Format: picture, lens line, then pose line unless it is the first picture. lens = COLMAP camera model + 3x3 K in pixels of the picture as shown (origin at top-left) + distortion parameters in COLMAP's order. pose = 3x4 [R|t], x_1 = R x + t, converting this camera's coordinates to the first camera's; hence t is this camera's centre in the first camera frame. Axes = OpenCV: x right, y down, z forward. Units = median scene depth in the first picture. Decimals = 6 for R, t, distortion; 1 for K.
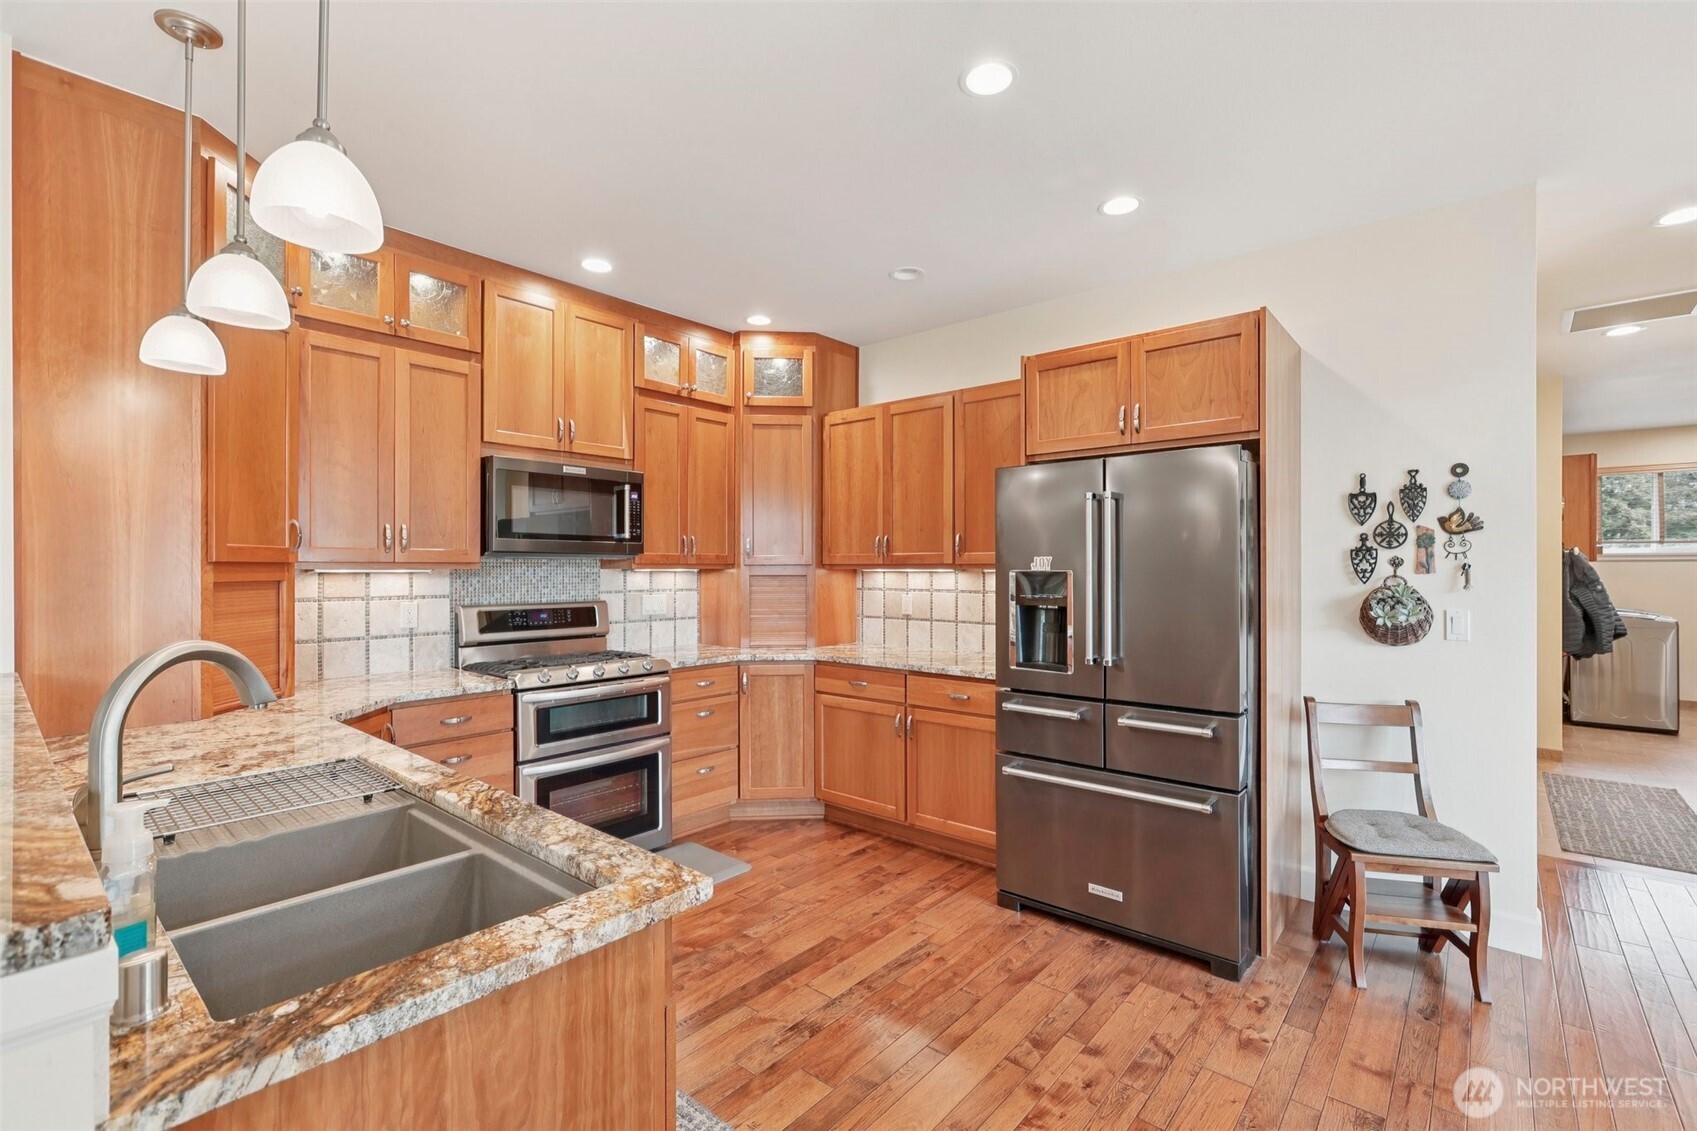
lens RADIAL K [[753.2, 0, 854.2], [0, 753.2, 567.4], [0, 0, 1]] dist [-0.005187, 0.003460]
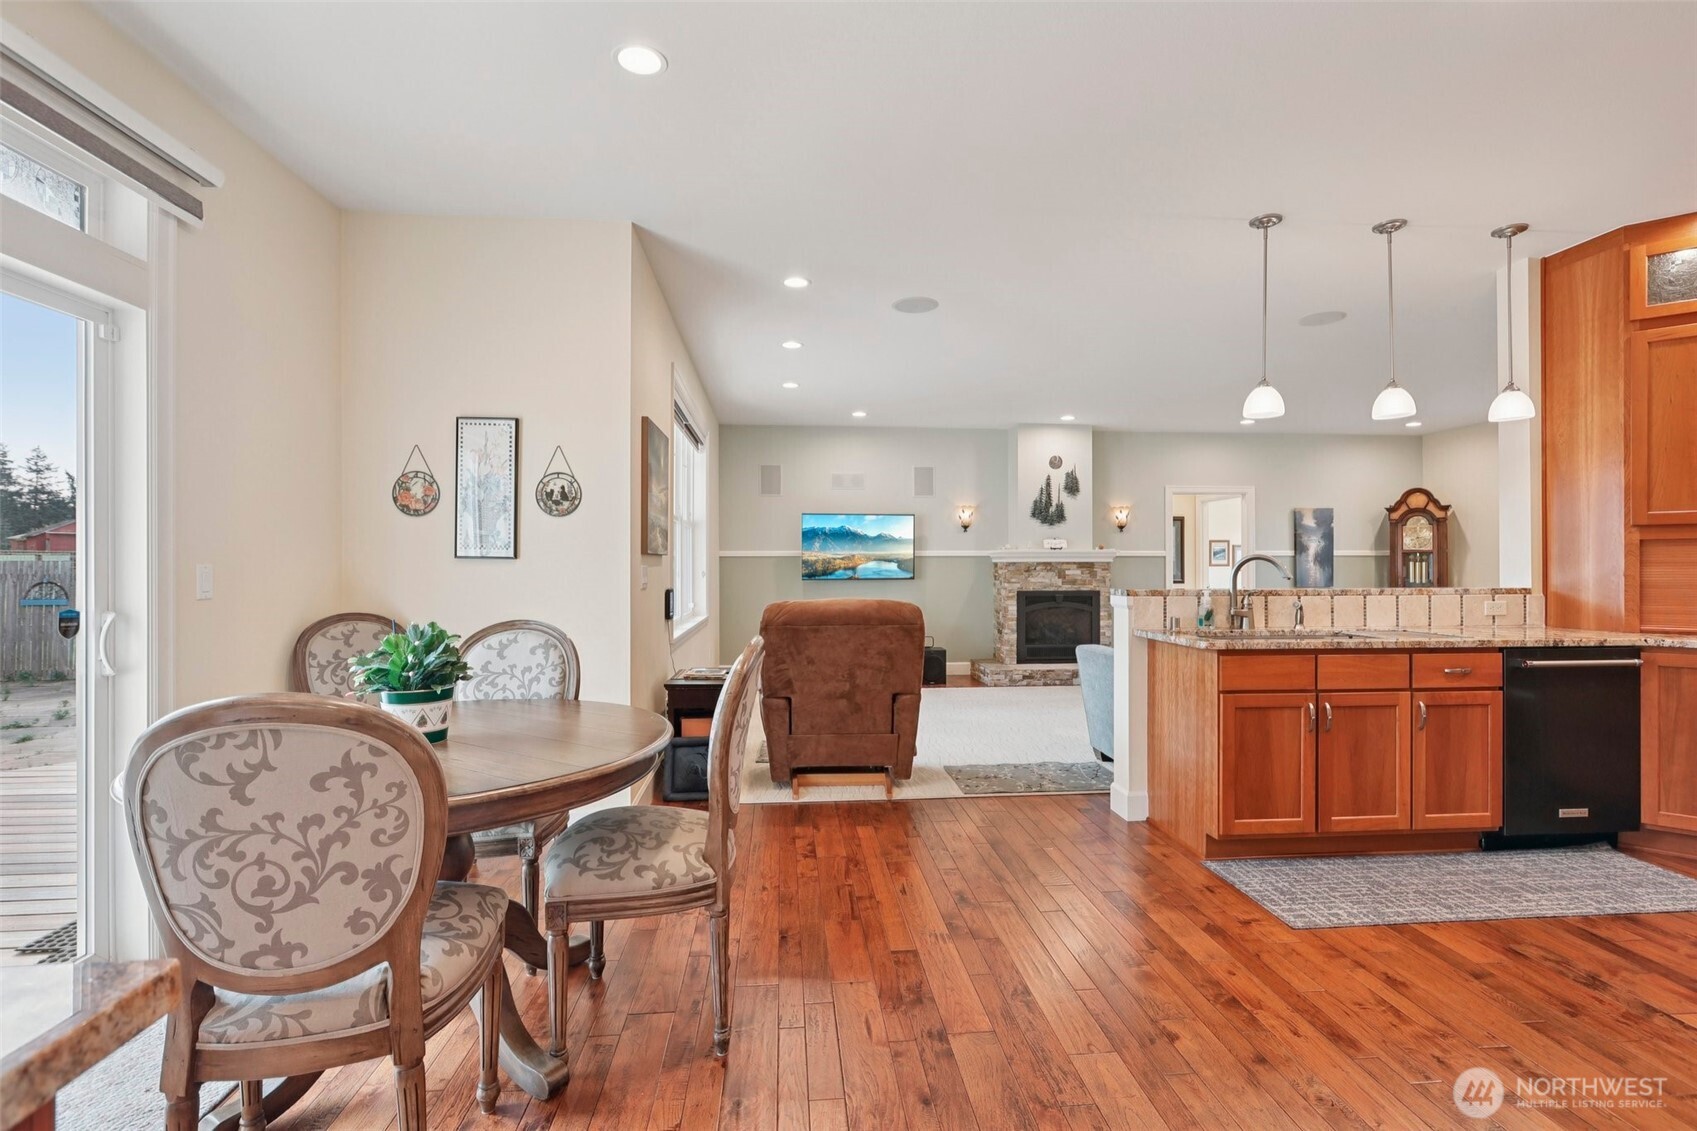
lens RADIAL K [[797.6, 0, 850.0], [0, 797.6, 568.0], [0, 0, 1]] dist [-0.006914, 0.002945]
pose [[-0.701543, 0.001504, -0.712625, 1.063362], [0.002597, 0.999997, -0.000446, 0.058498], [0.712622, -0.002164, -0.701545, 0.817542]]
